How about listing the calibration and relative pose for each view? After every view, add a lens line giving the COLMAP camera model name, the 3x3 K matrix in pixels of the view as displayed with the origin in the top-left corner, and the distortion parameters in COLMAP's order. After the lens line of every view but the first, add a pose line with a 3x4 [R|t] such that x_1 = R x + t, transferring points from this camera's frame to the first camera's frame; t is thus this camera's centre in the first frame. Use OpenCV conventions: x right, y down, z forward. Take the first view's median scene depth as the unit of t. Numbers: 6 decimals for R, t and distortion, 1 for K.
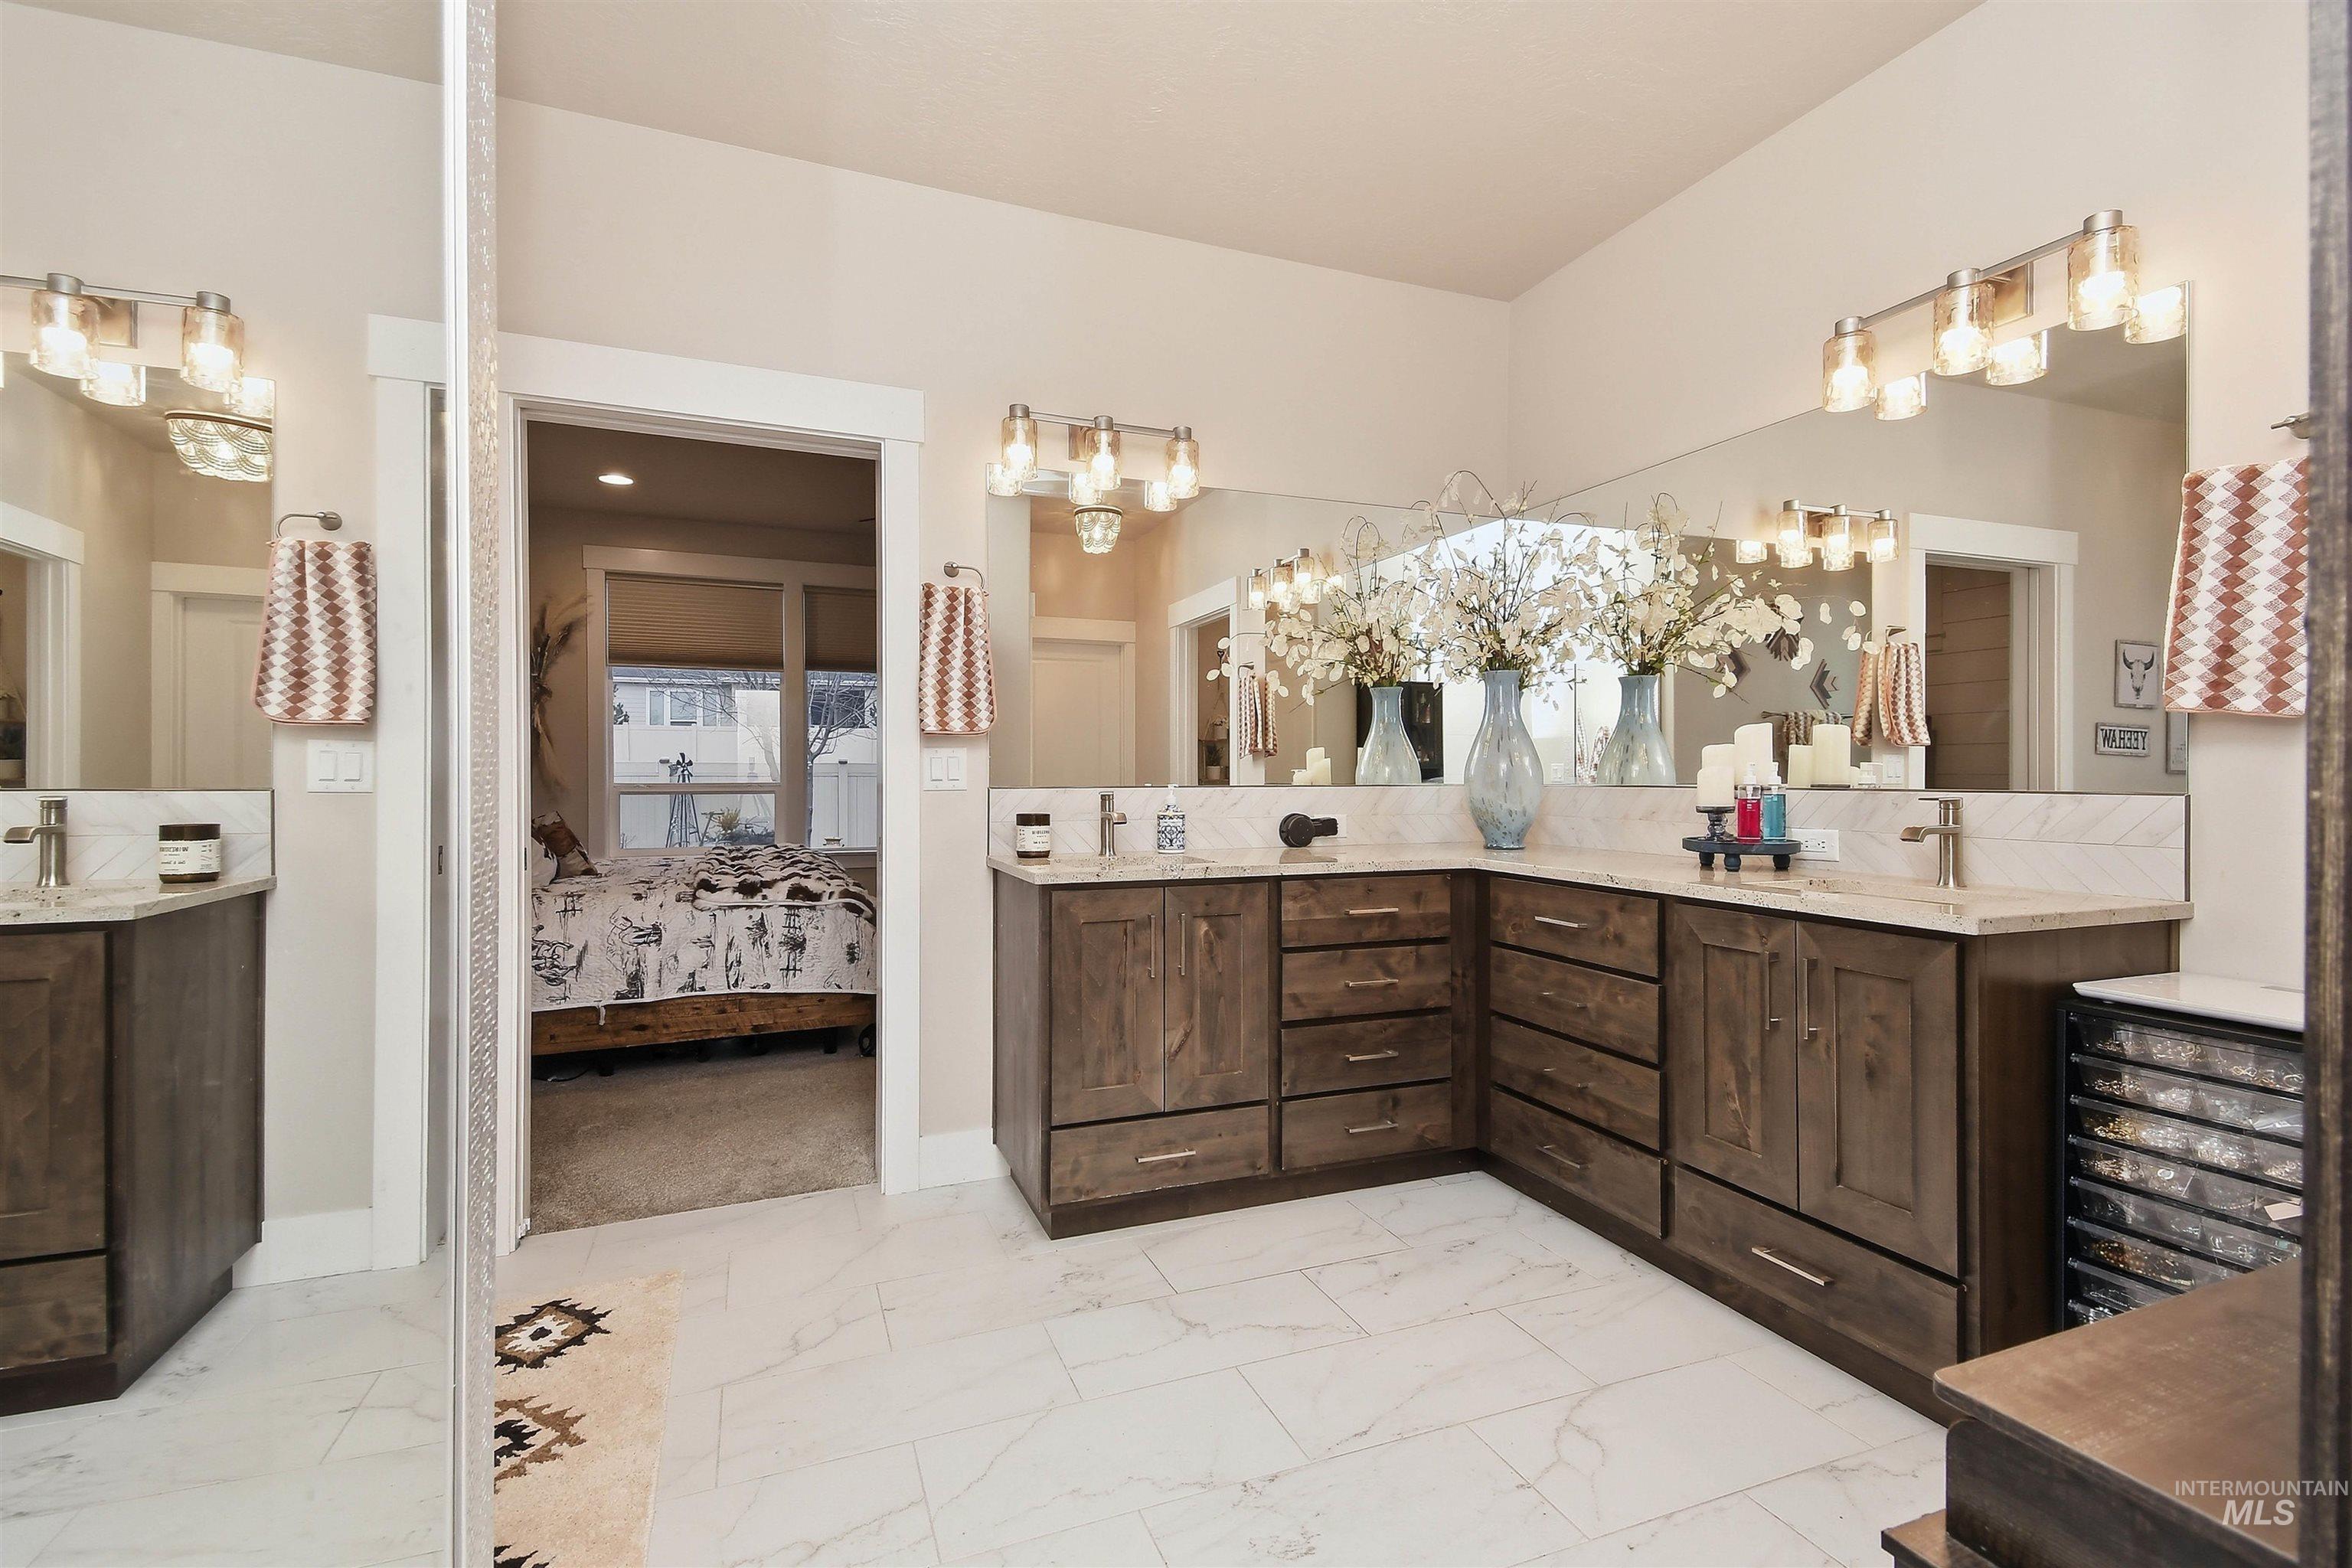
lens RADIAL K [[1057.0, 0, 1177.9], [0, 1057.0, 775.8], [0, 0, 1]] dist [0.000732, -0.001400]
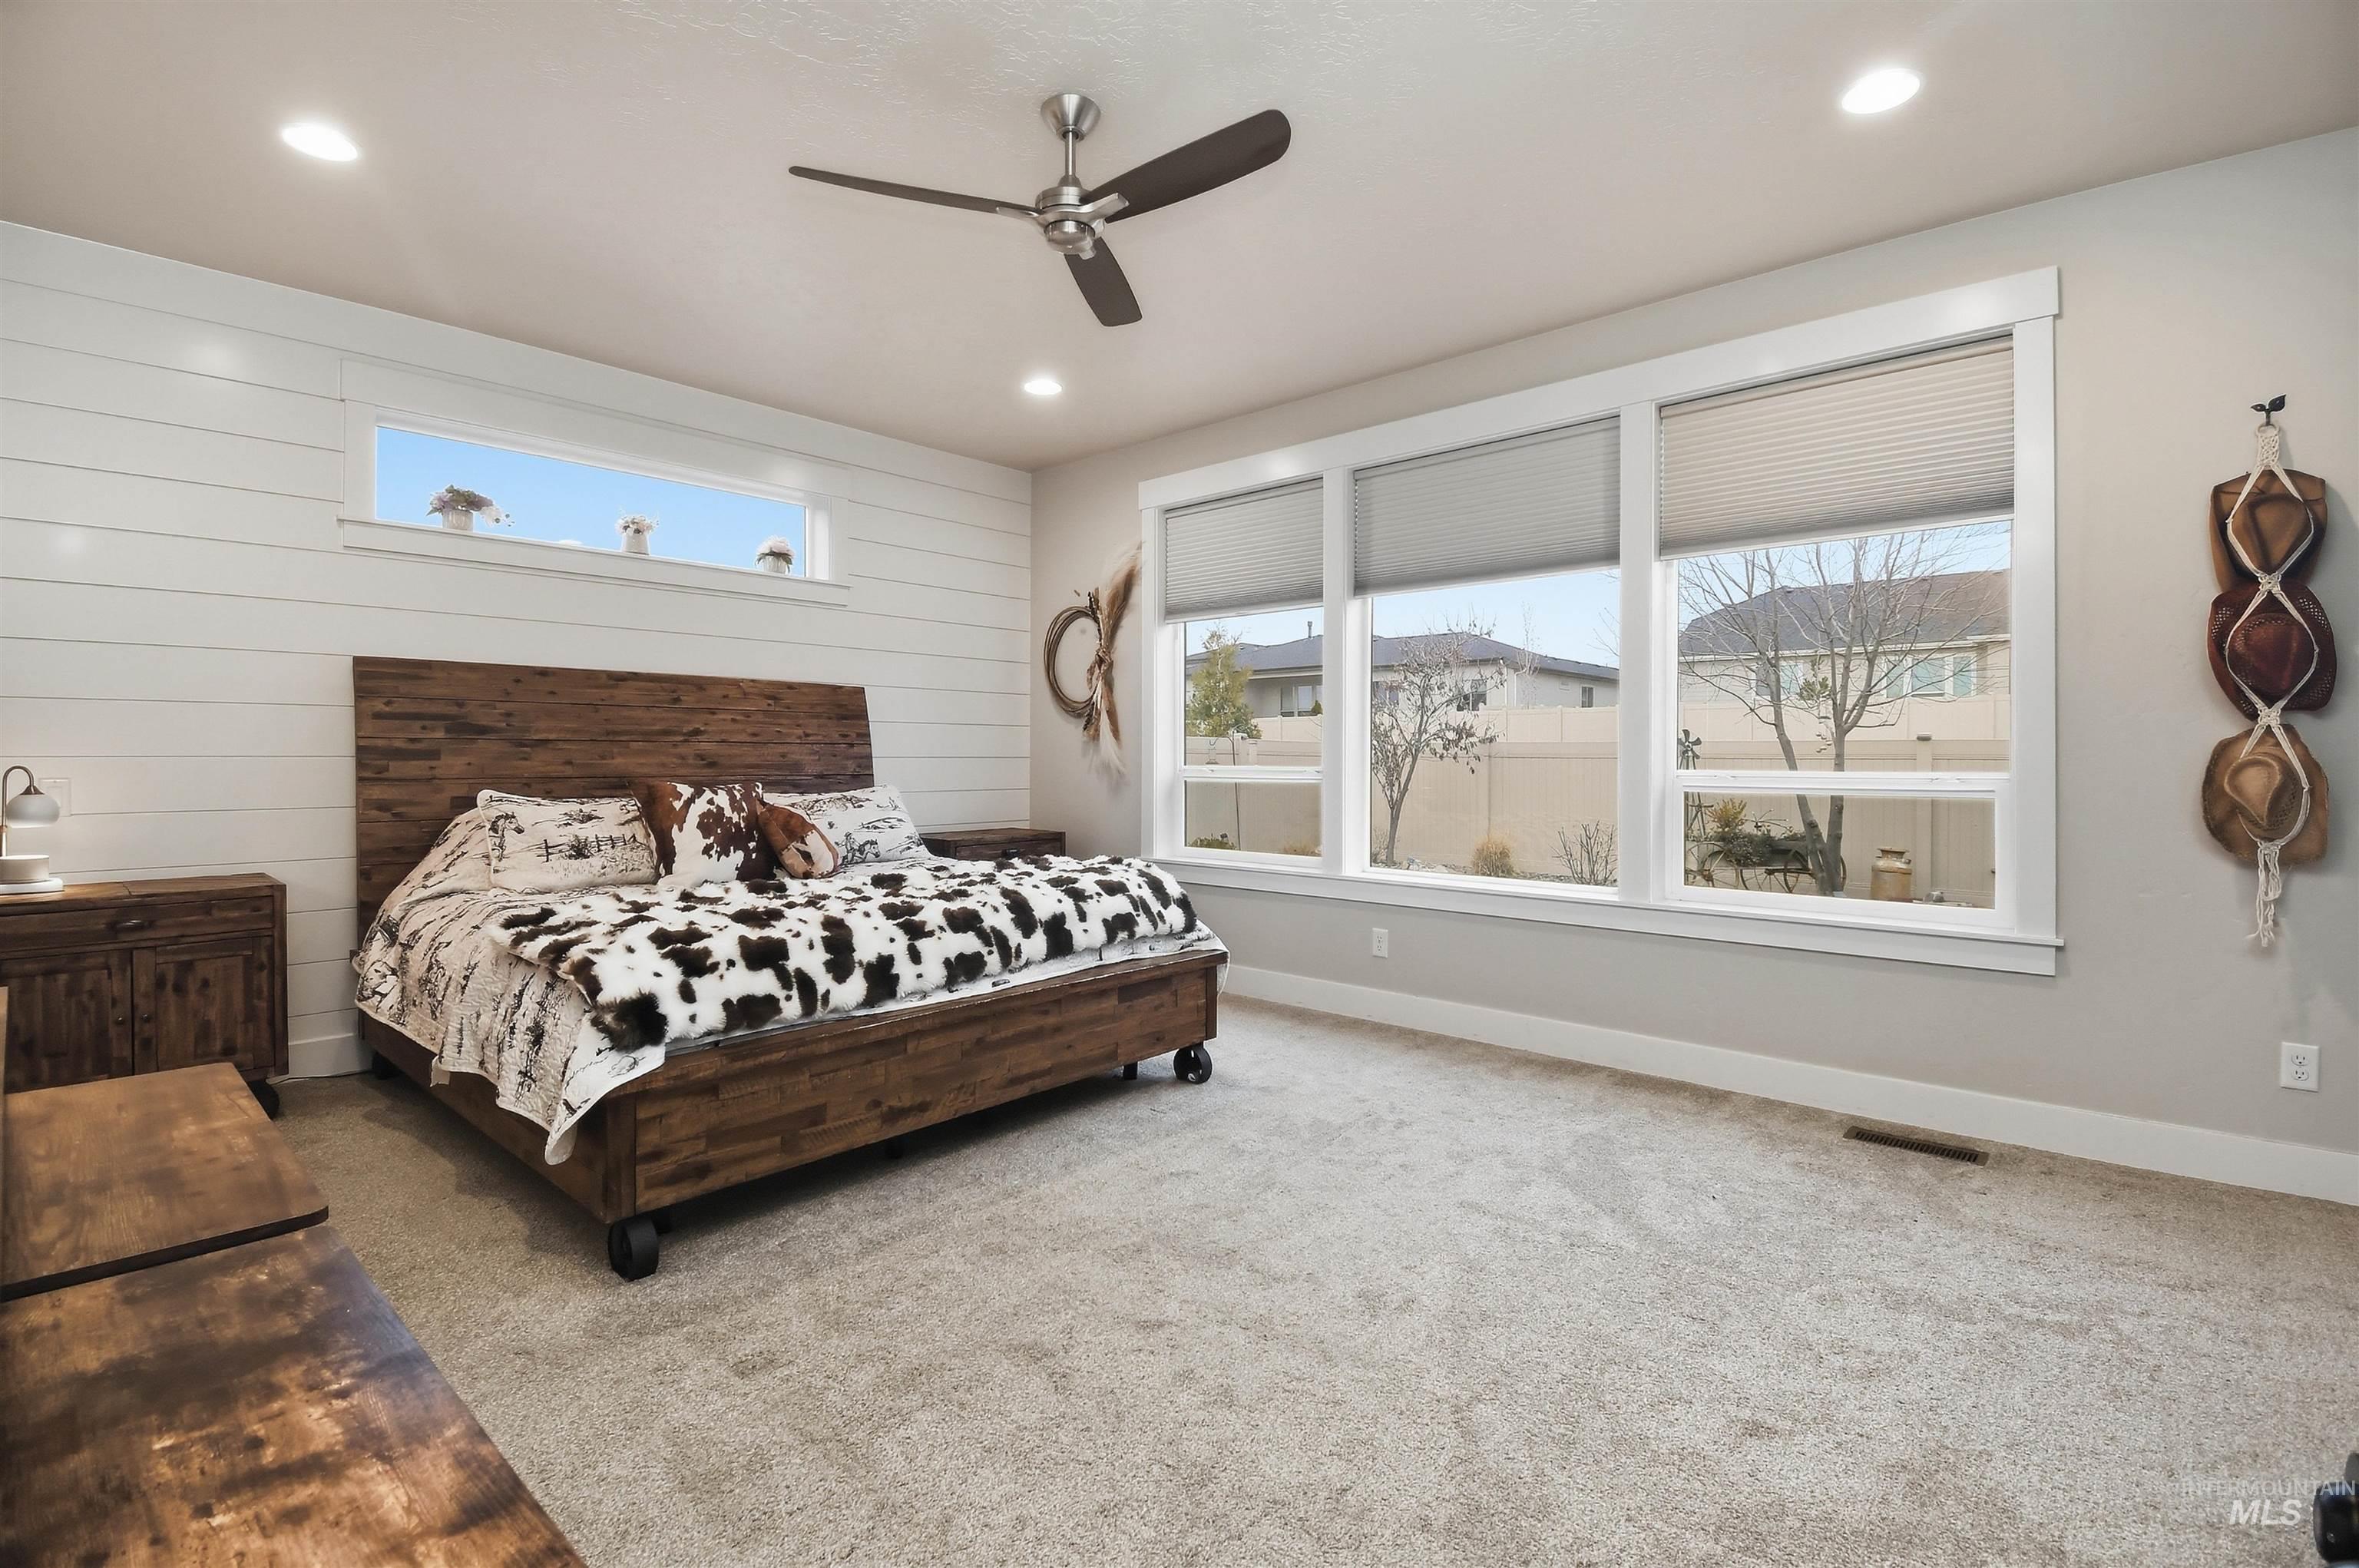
lens RADIAL K [[1060.1, 0, 1176.7], [0, 1060.1, 770.7], [0, 0, 1]] dist [0.000732, -0.001400]
pose [[0.441426, 0.011046, -0.897230, 0.178326], [0.001560, 0.999913, 0.013078, -0.003652], [0.897296, -0.007173, 0.441370, 0.611351]]
